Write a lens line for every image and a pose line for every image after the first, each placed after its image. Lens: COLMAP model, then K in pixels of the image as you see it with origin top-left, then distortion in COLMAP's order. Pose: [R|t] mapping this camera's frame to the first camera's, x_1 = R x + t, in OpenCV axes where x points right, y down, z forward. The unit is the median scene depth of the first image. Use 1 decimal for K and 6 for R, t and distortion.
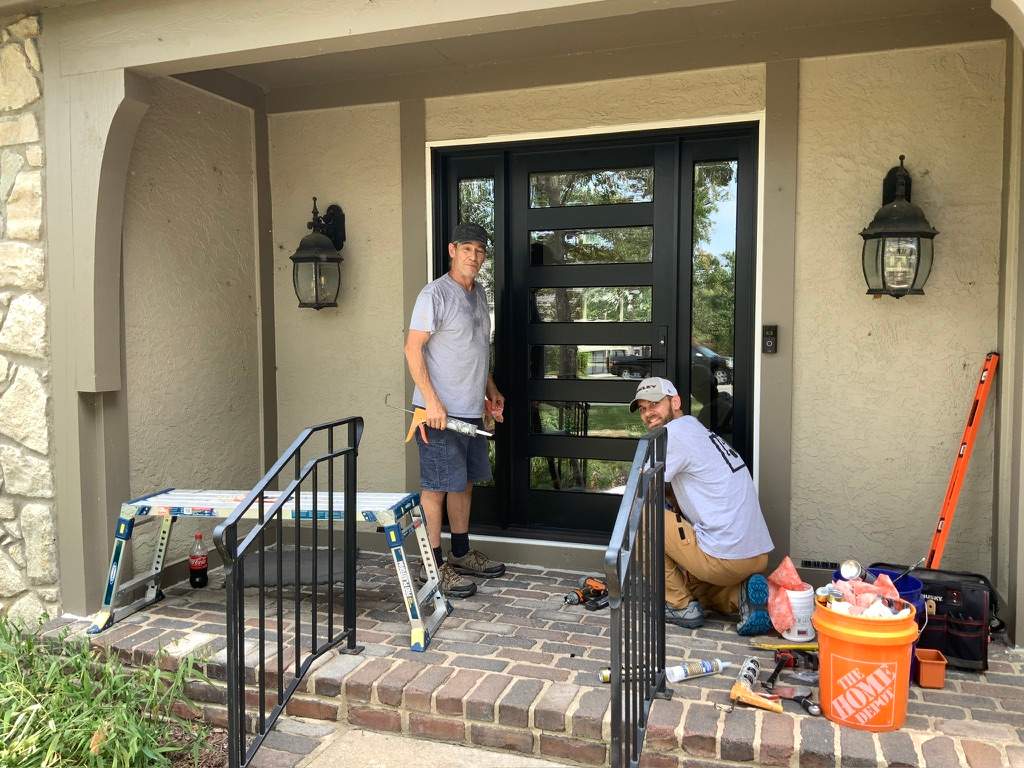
lens RADIAL K [[839.4, 0, 513.3], [0, 839.4, 388.0], [0, 0, 1]] dist [0.054325, -0.115684]
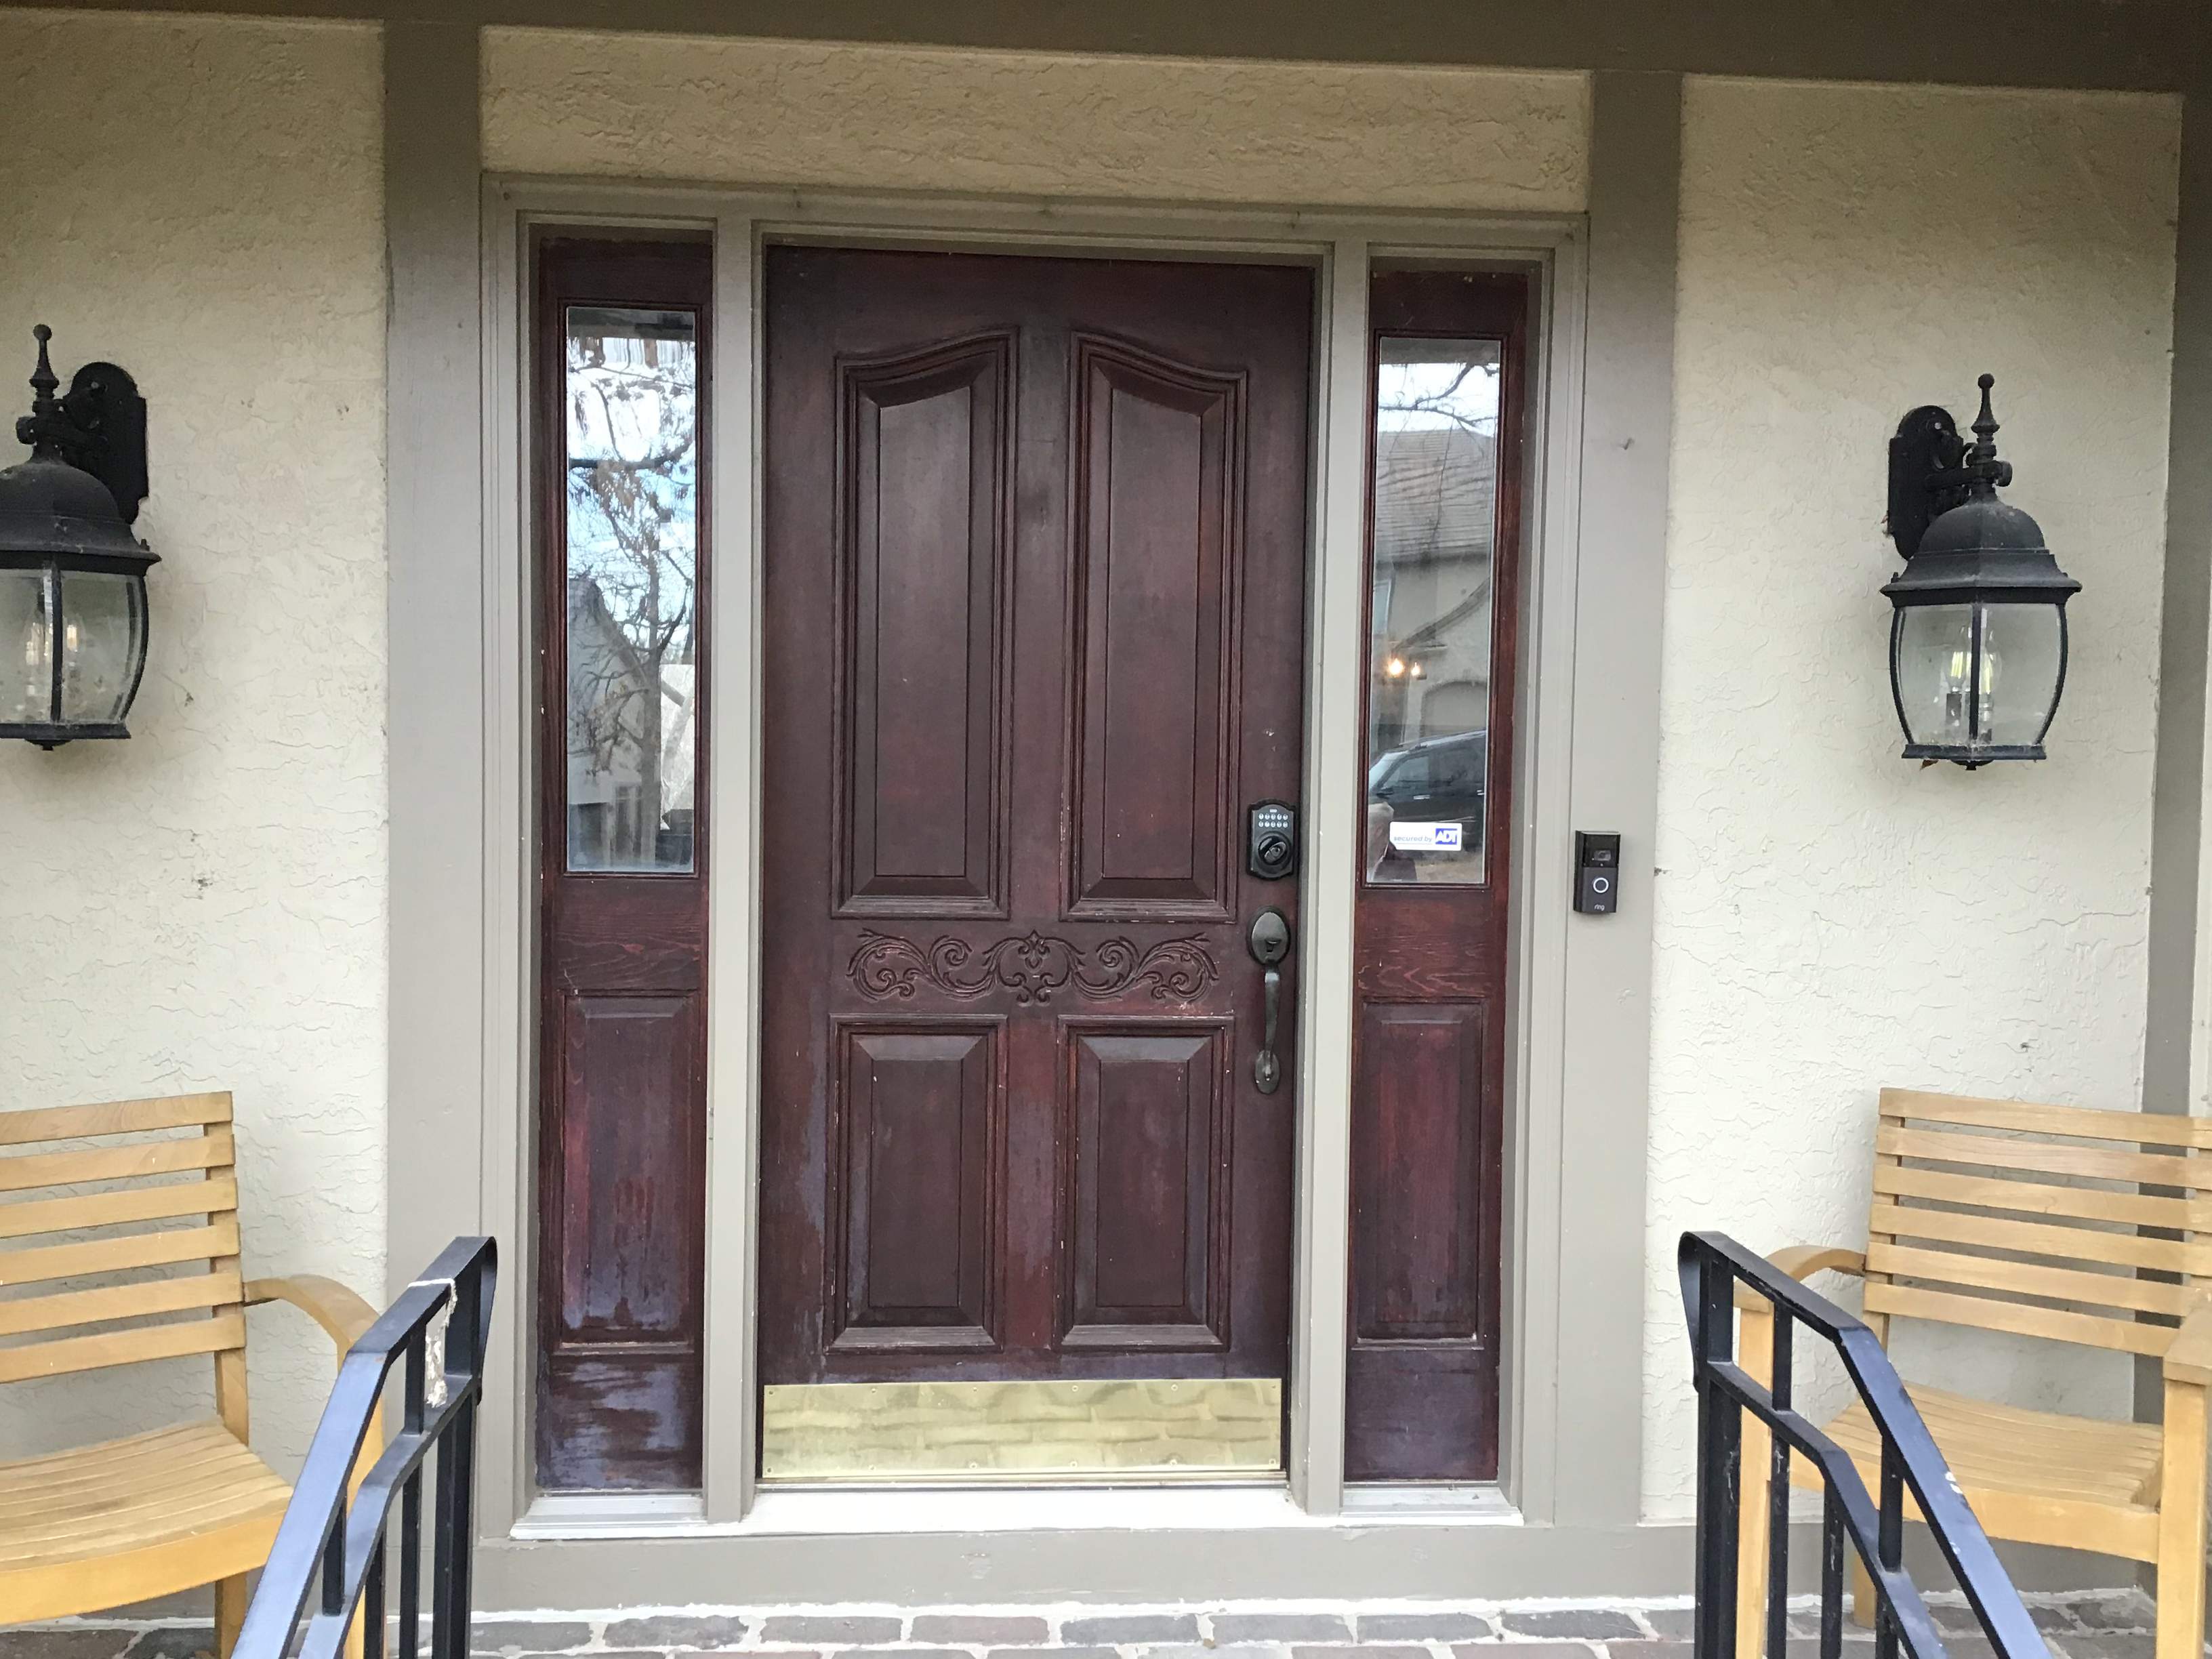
lens RADIAL K [[1978.1, 0, 1119.0], [0, 1978.1, 839.8], [0, 0, 1]] dist [0.068953, -0.130315]
pose [[0.916880, 0.000292, 0.399162, -0.201231], [0.007621, 0.999805, -0.018238, -0.058138], [-0.399090, 0.019764, 0.916699, 0.333375]]
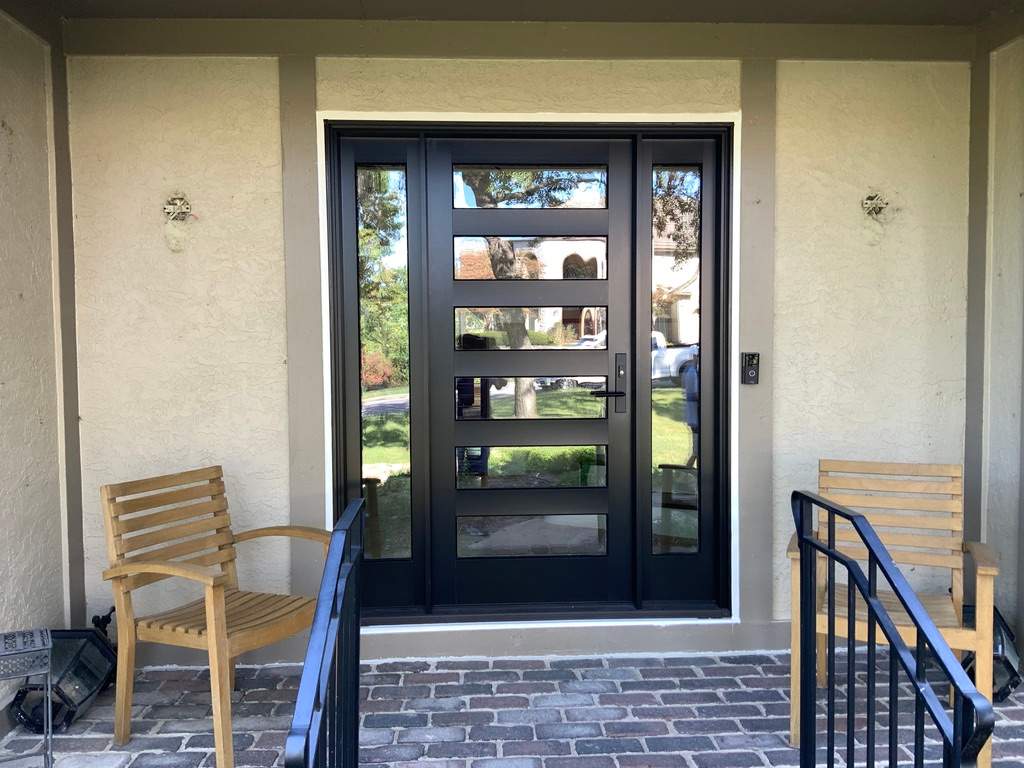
lens RADIAL K [[846.4, 0, 512.0], [0, 846.4, 384.0], [0, 0, 1]] dist [0.039649, -0.097771]
pose [[0.924933, -0.024350, 0.379348, -0.269559], [0.031816, 0.999404, -0.013424, -0.037858], [-0.378795, 0.024486, 0.925157, 0.269296]]
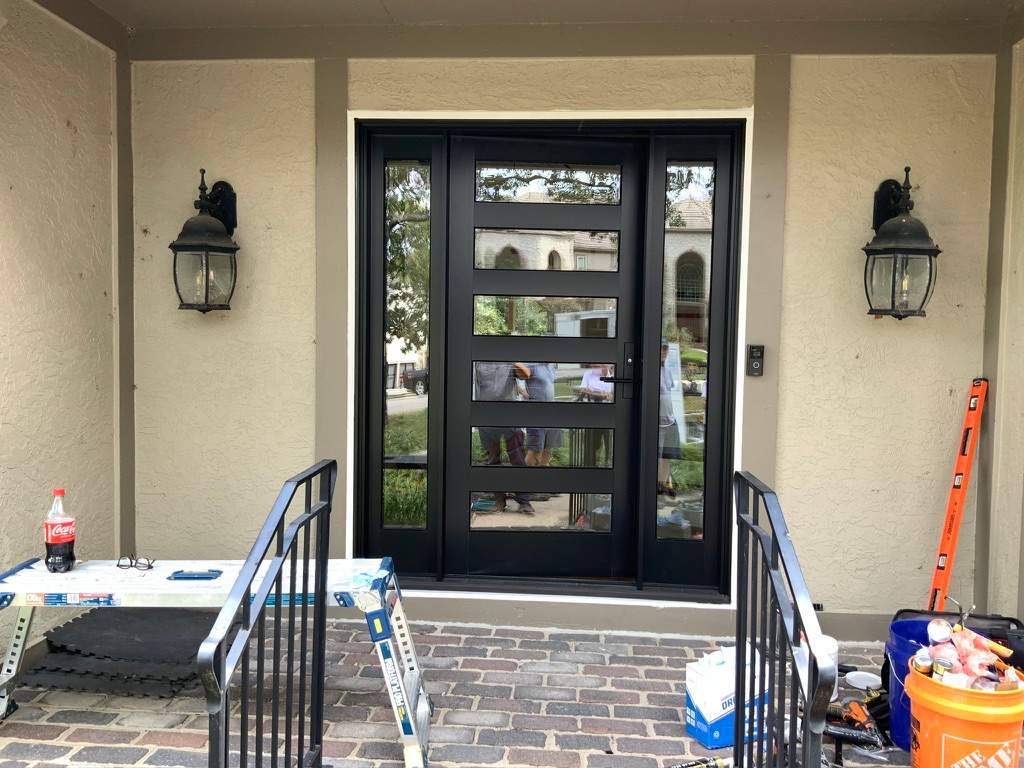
lens RADIAL K [[846.4, 0, 512.0], [0, 846.4, 384.0], [0, 0, 1]] dist [0.039649, -0.097771]
pose [[0.965703, 0.005416, 0.259592, -0.185557], [-0.002586, 0.999933, -0.011243, -0.021747], [-0.259636, 0.010186, 0.965653, 0.189645]]
